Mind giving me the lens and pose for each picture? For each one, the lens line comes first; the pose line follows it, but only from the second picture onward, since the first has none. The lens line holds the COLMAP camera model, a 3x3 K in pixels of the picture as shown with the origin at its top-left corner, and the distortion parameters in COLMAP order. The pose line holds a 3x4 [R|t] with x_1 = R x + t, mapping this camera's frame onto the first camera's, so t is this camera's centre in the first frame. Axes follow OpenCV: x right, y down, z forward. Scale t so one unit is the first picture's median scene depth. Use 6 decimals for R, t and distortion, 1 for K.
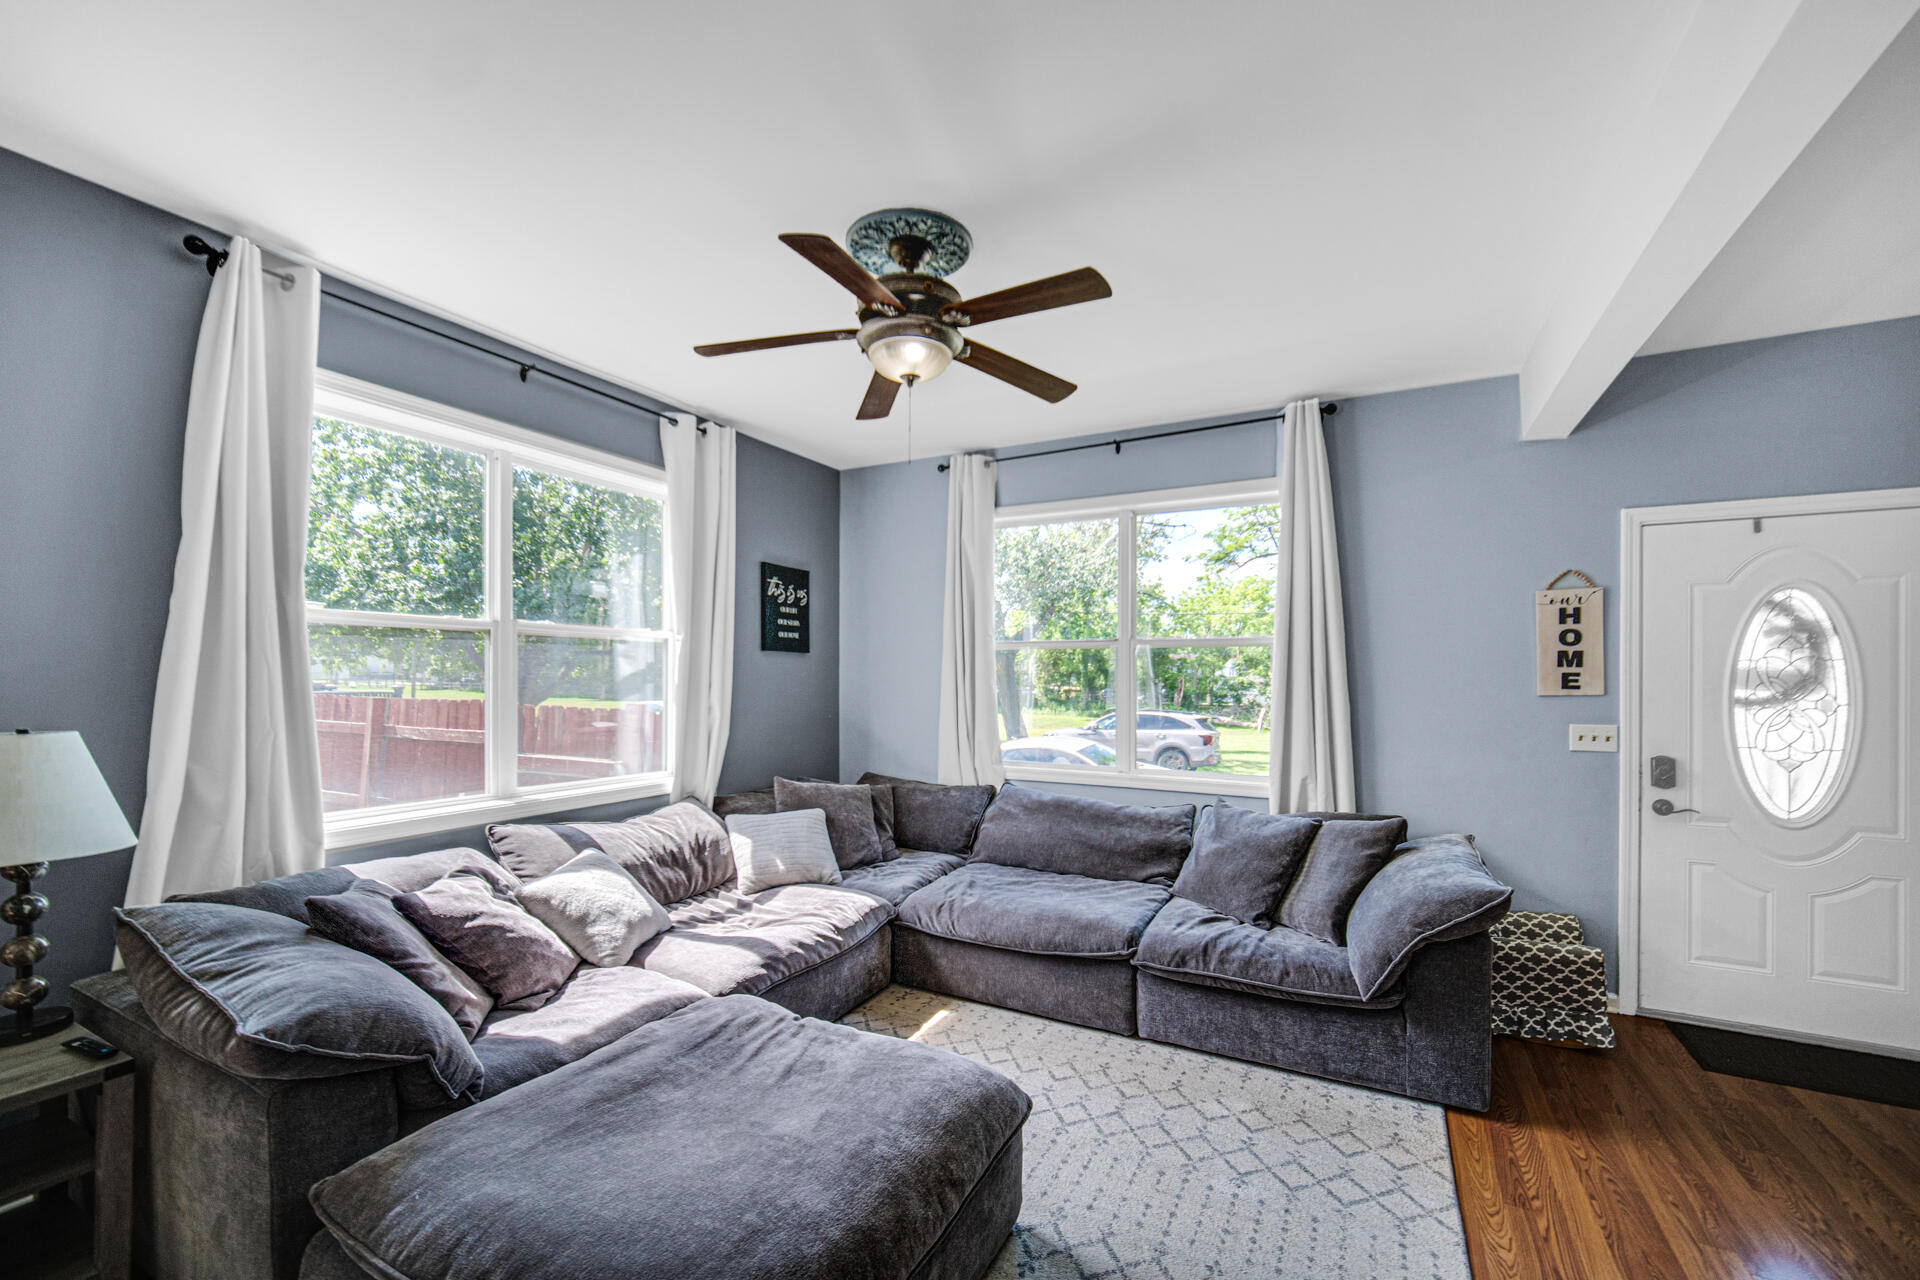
lens RADIAL K [[775.2, 0, 952.8], [0, 775.2, 680.0], [0, 0, 1]] dist [0.000098, 0.000262]
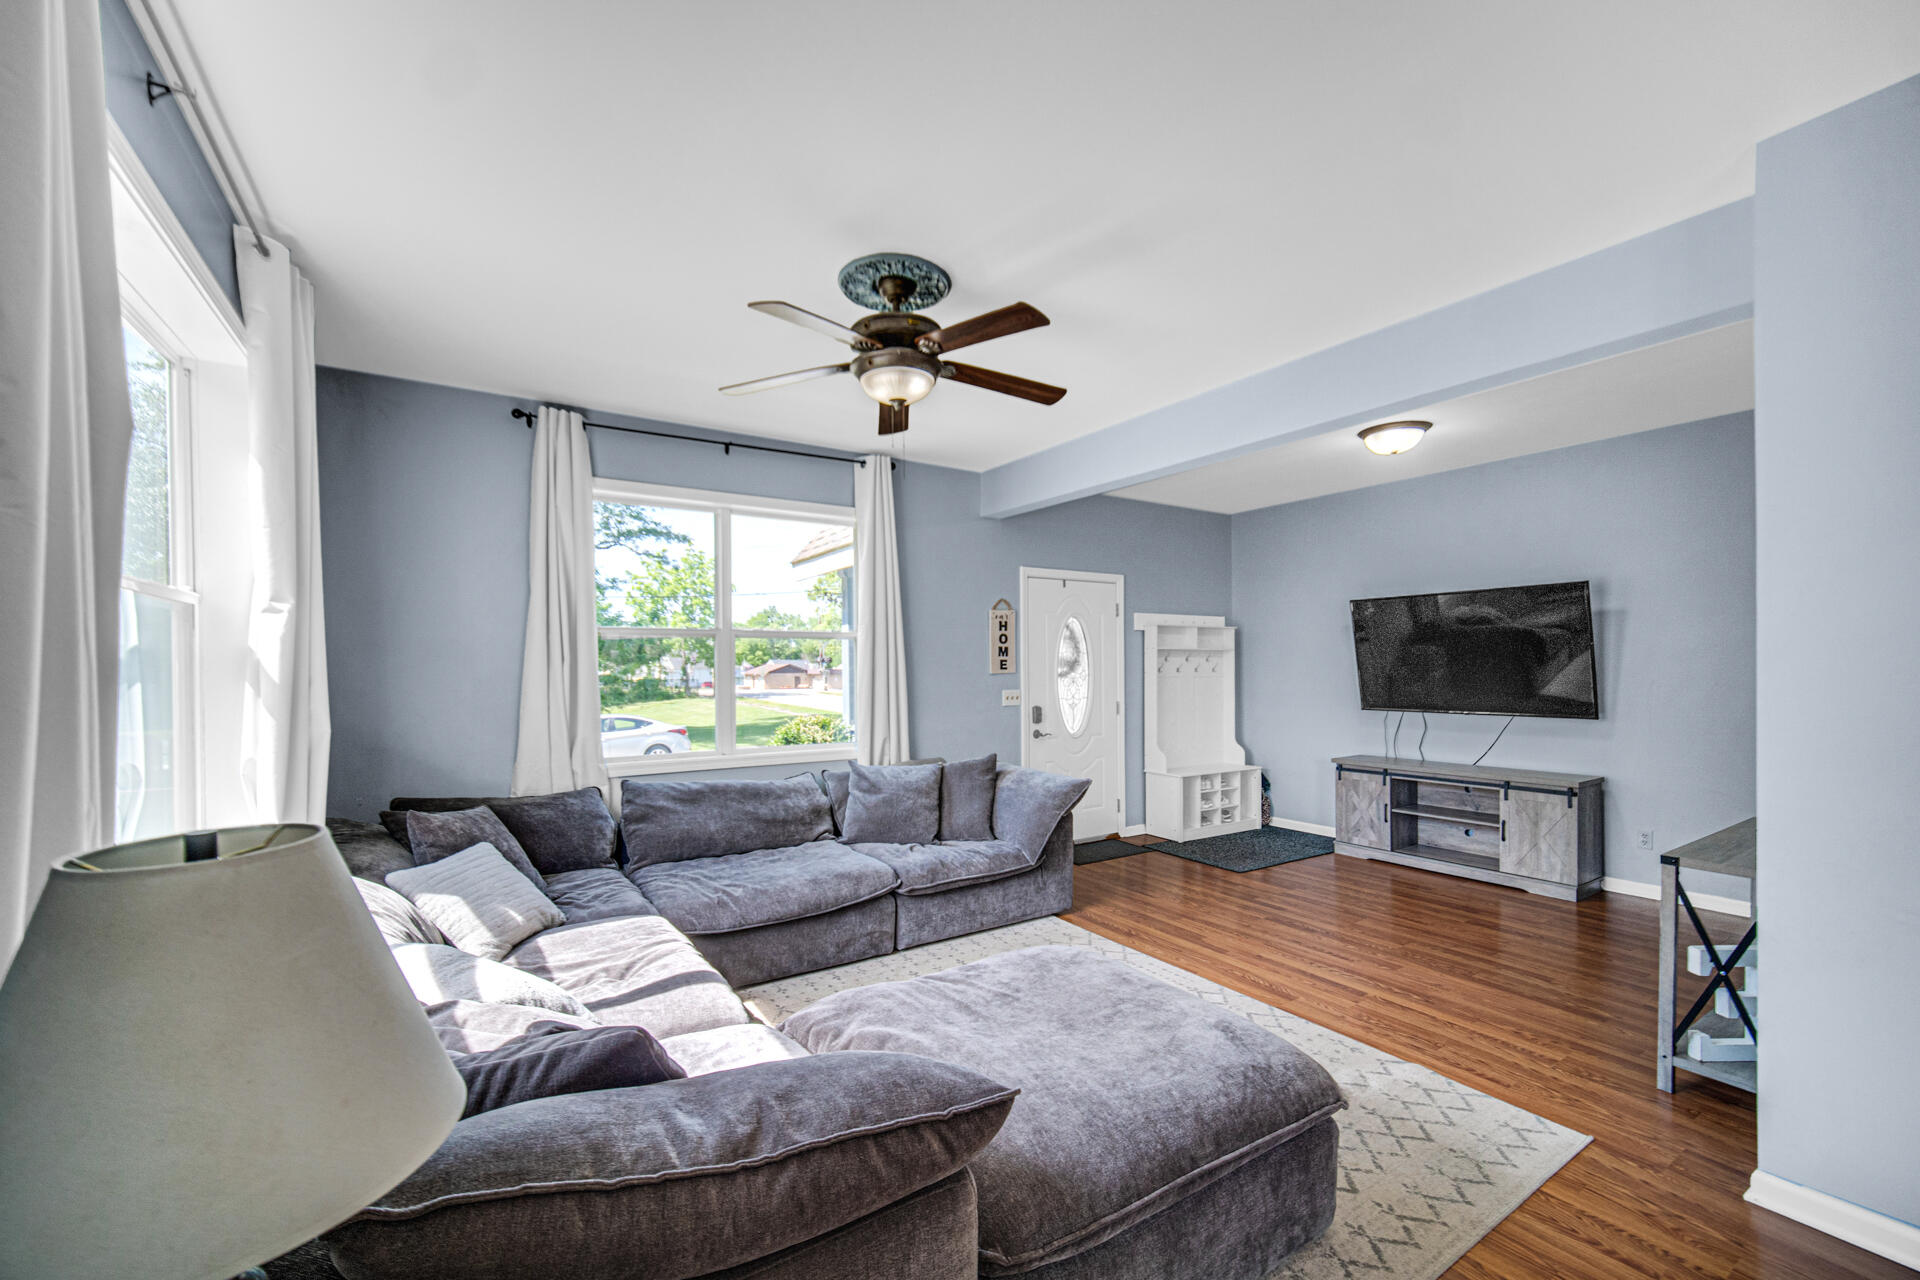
lens RADIAL K [[775.2, 0, 952.8], [0, 775.2, 680.0], [0, 0, 1]] dist [0.000098, 0.000262]
pose [[0.489935, -0.027111, 0.871338, -0.727132], [0.010387, 0.999627, 0.025262, -0.009257], [-0.871697, -0.003327, 0.490033, 0.274127]]
